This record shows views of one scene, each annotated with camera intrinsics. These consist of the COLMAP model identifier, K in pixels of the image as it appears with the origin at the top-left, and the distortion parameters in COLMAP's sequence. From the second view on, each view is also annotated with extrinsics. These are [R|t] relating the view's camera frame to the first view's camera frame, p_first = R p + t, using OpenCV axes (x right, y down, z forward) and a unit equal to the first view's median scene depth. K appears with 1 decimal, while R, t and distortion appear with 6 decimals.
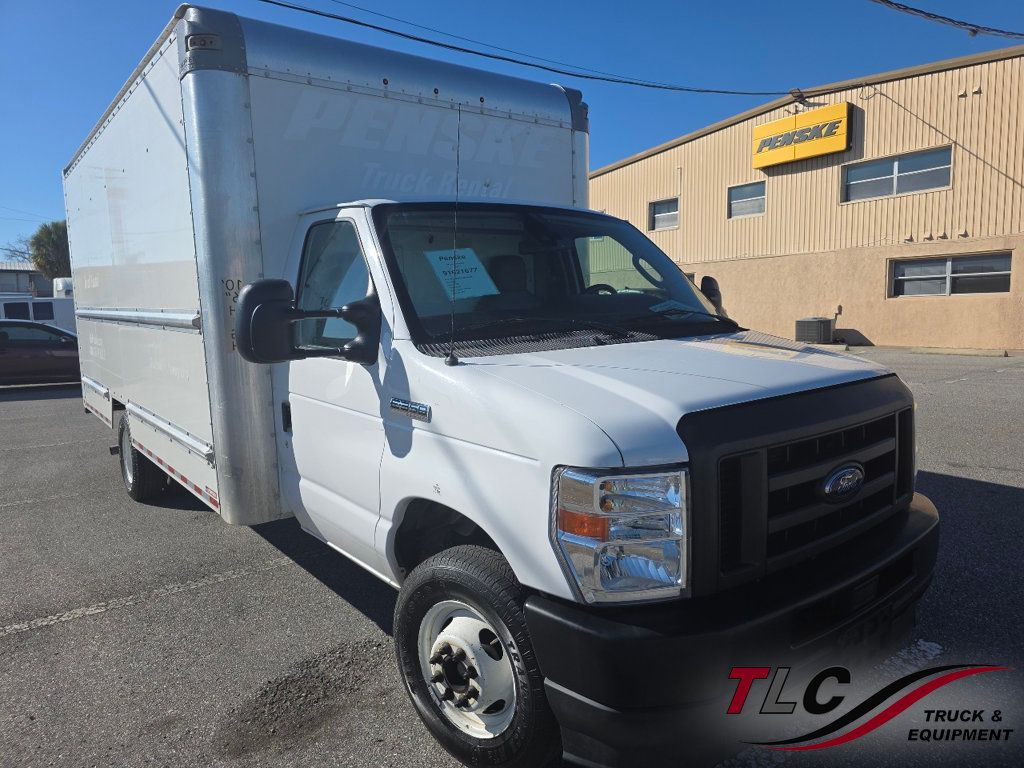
lens RADIAL K [[691.8, 0, 511.0], [0, 691.8, 379.2], [0, 0, 1]] dist [0.009301, -0.005301]
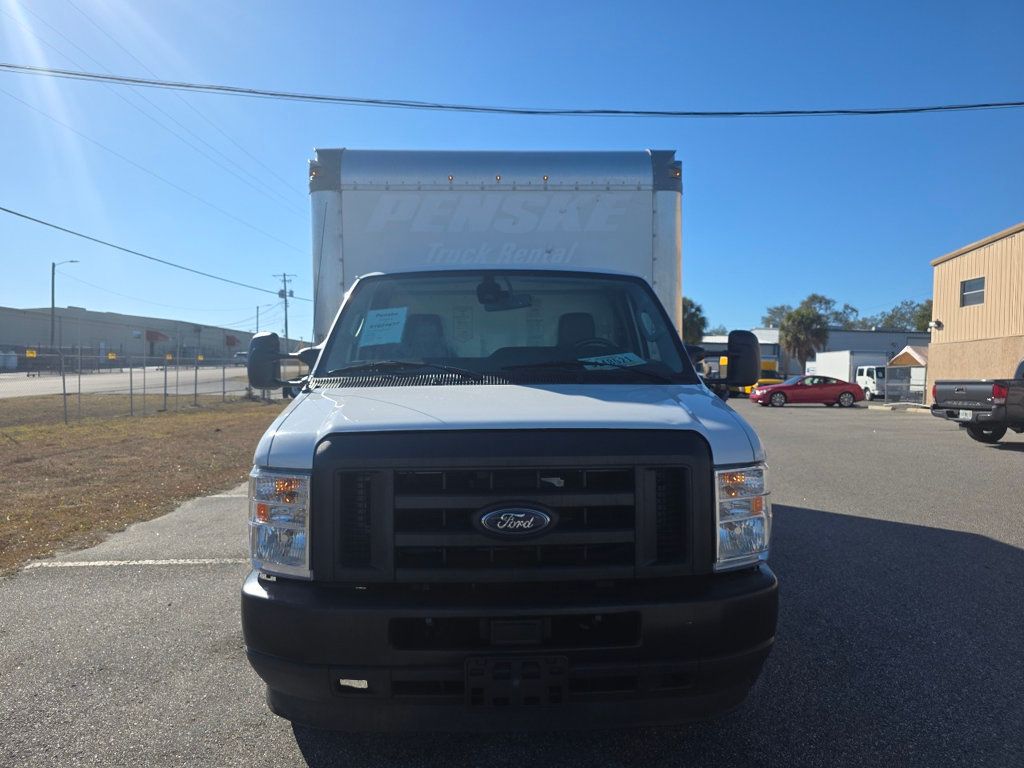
lens RADIAL K [[691.8, 0, 511.0], [0, 691.8, 389.2], [0, 0, 1]] dist [0.009301, -0.005301]
pose [[0.808444, 0.038161, -0.587334, 0.648038], [-0.085037, 0.994999, -0.052403, 0.005016], [0.582397, 0.092310, 0.807646, 0.092026]]
